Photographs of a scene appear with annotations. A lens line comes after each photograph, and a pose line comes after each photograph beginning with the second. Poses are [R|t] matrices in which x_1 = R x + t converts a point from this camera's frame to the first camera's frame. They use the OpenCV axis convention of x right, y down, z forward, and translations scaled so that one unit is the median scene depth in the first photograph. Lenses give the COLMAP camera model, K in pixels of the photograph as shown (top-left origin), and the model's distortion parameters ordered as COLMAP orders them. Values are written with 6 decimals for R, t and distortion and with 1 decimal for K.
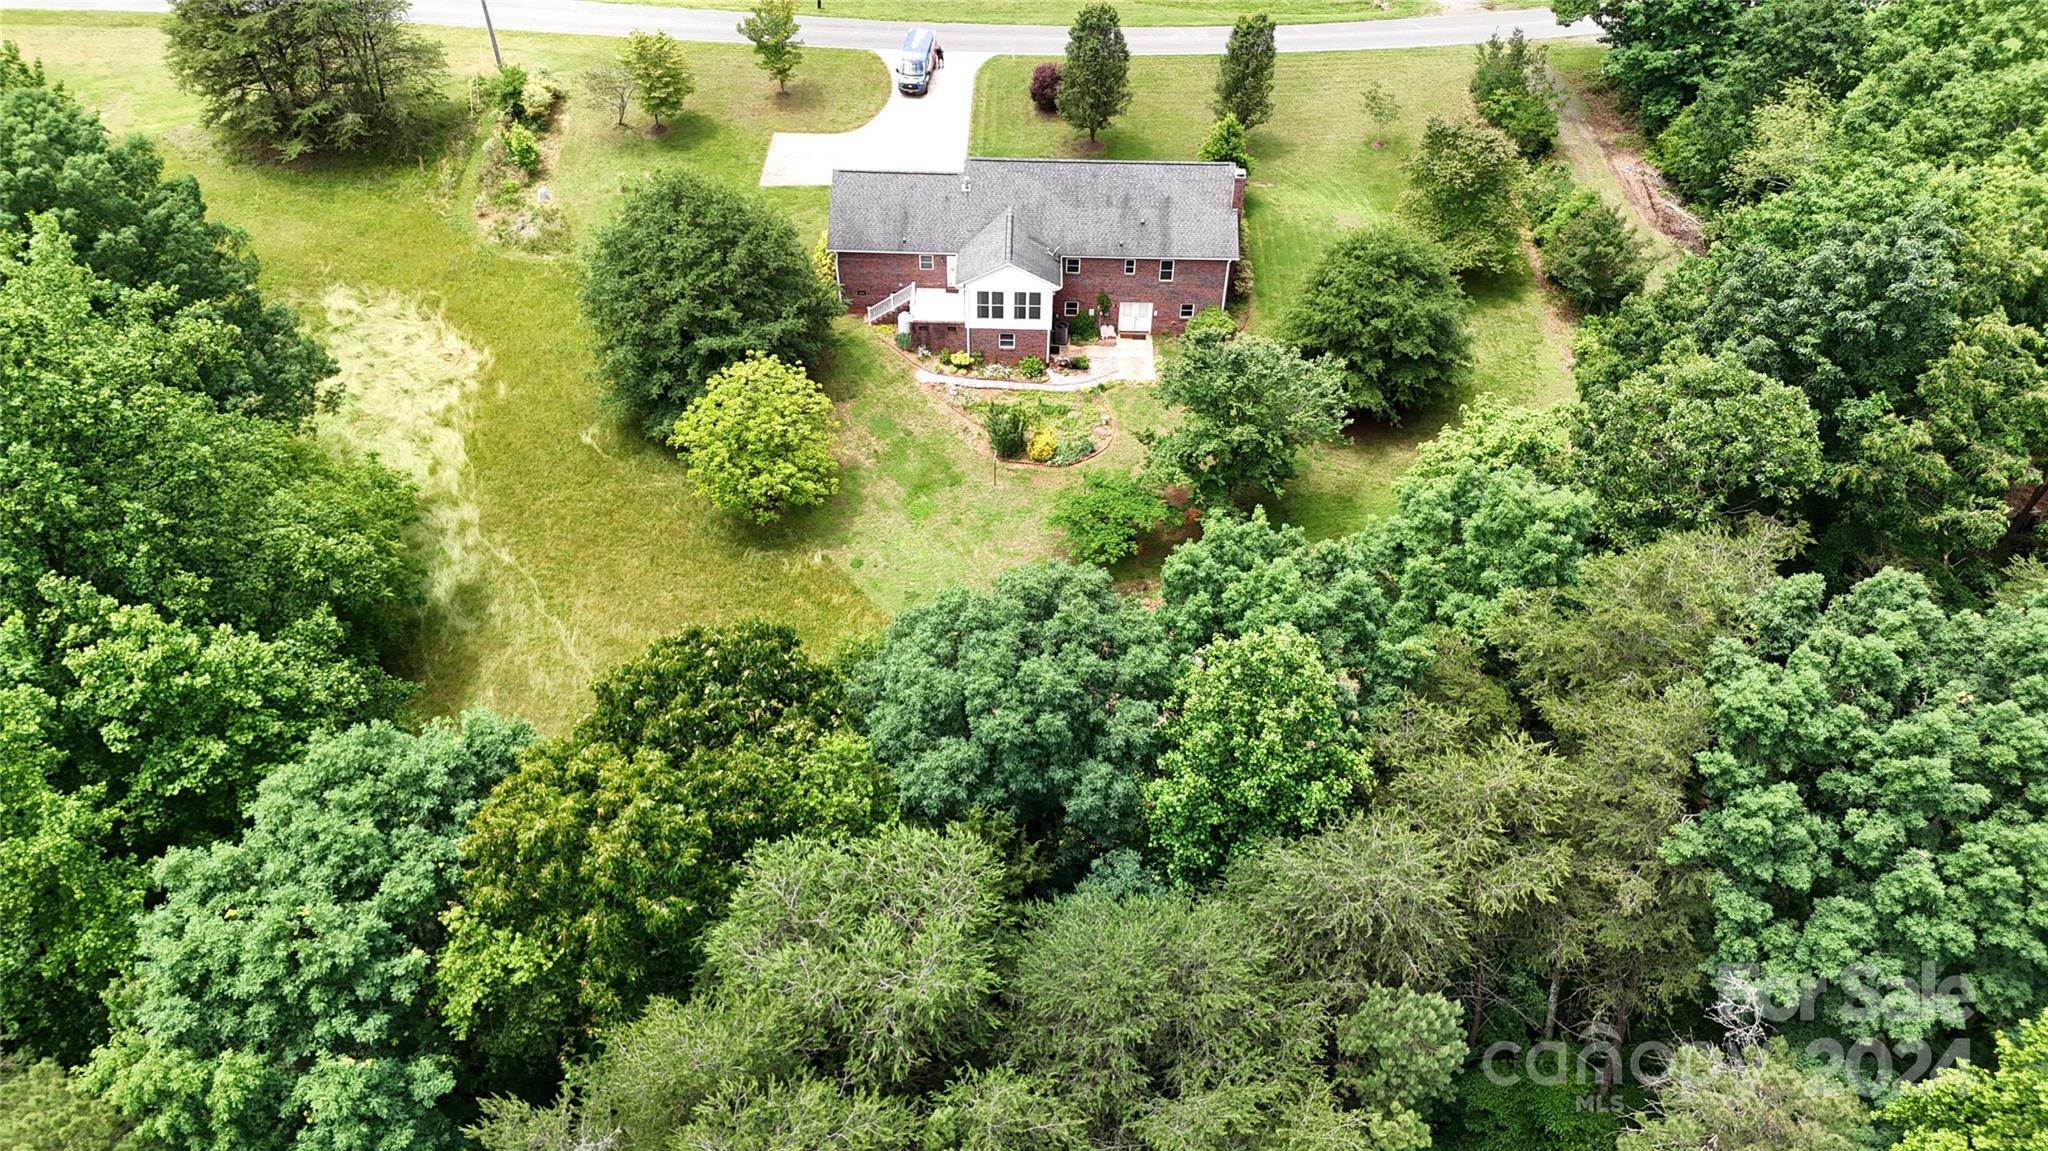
lens RADIAL K [[1484.5, 0, 1015.2], [0, 1484.5, 589.1], [0, 0, 1]] dist [0.045172, -0.032822]
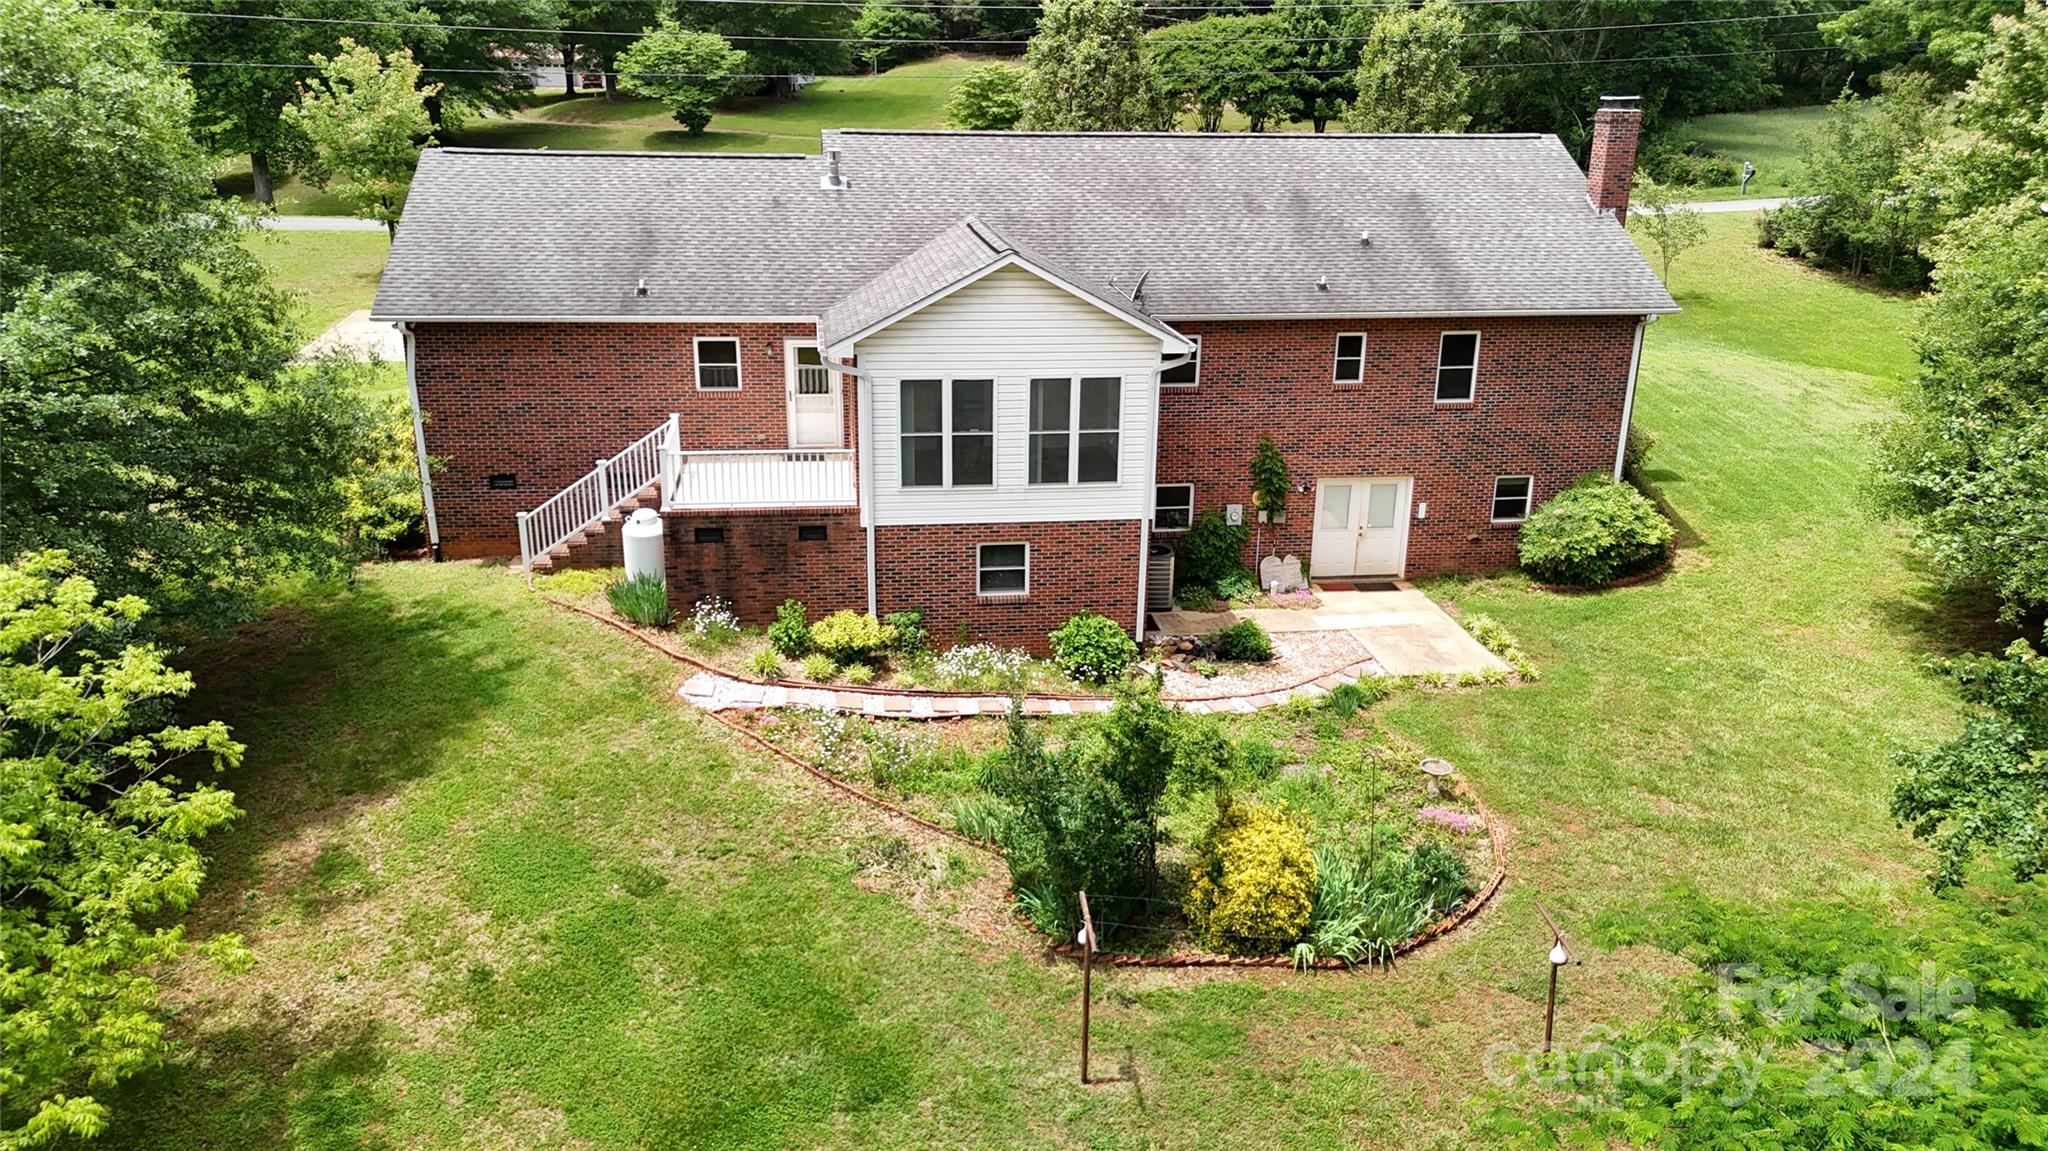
lens RADIAL K [[1484.5, 0, 1026.1], [0, 1484.5, 576.4], [0, 0, 1]] dist [0.045172, -0.032822]
pose [[0.988622, -0.045082, 0.143510, -0.043249], [0.099276, 0.912296, -0.397316, -0.049532], [-0.113012, 0.407043, 0.906391, 0.738005]]
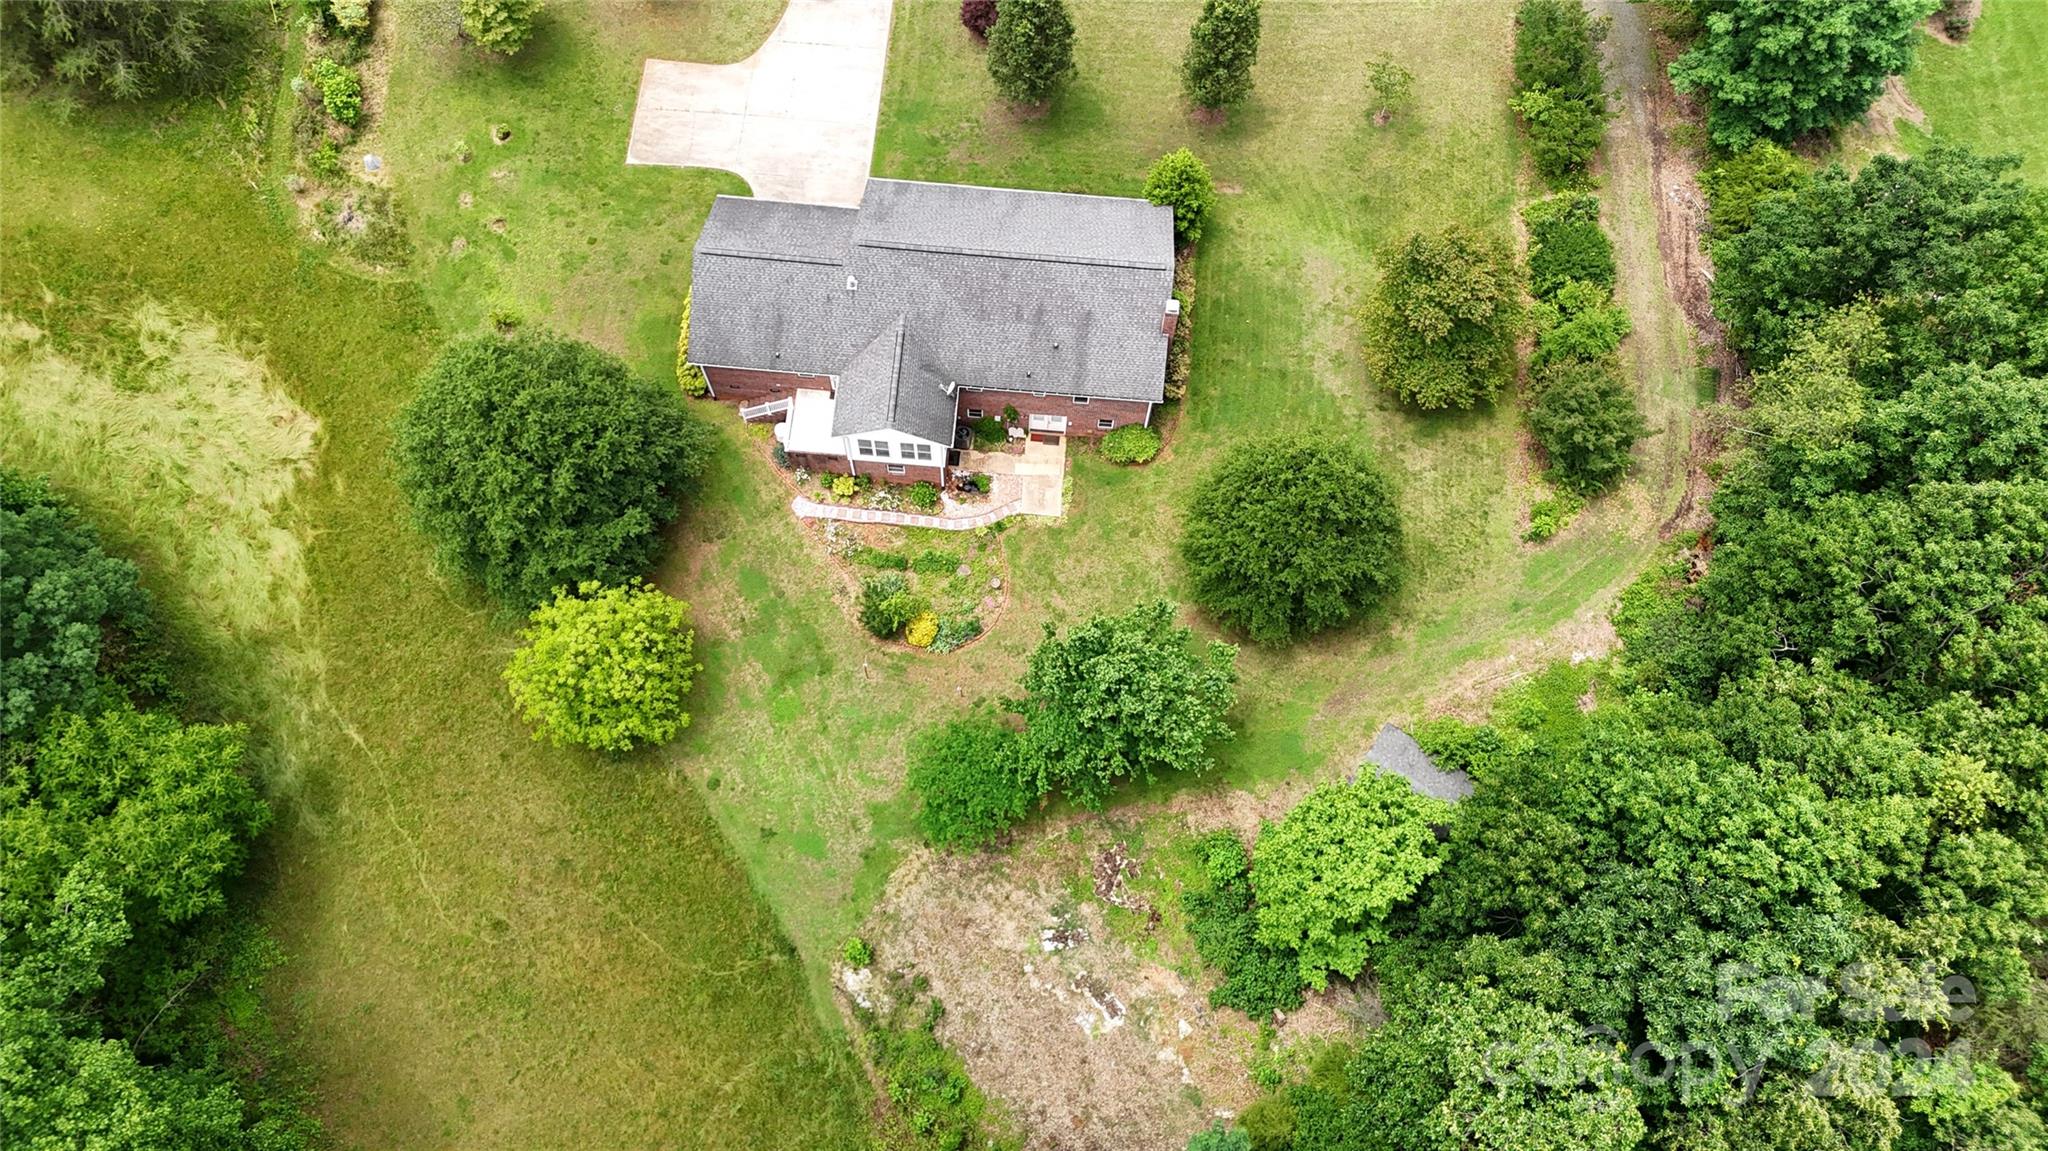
lens RADIAL K [[1484.5, 0, 1027.9], [0, 1484.5, 569.6], [0, 0, 1]] dist [0.045172, -0.032822]
pose [[0.998097, 0.059257, -0.017051, 0.092328], [-0.045686, 0.896388, 0.440909, -0.510124], [0.041411, -0.439291, 0.897390, 0.180874]]
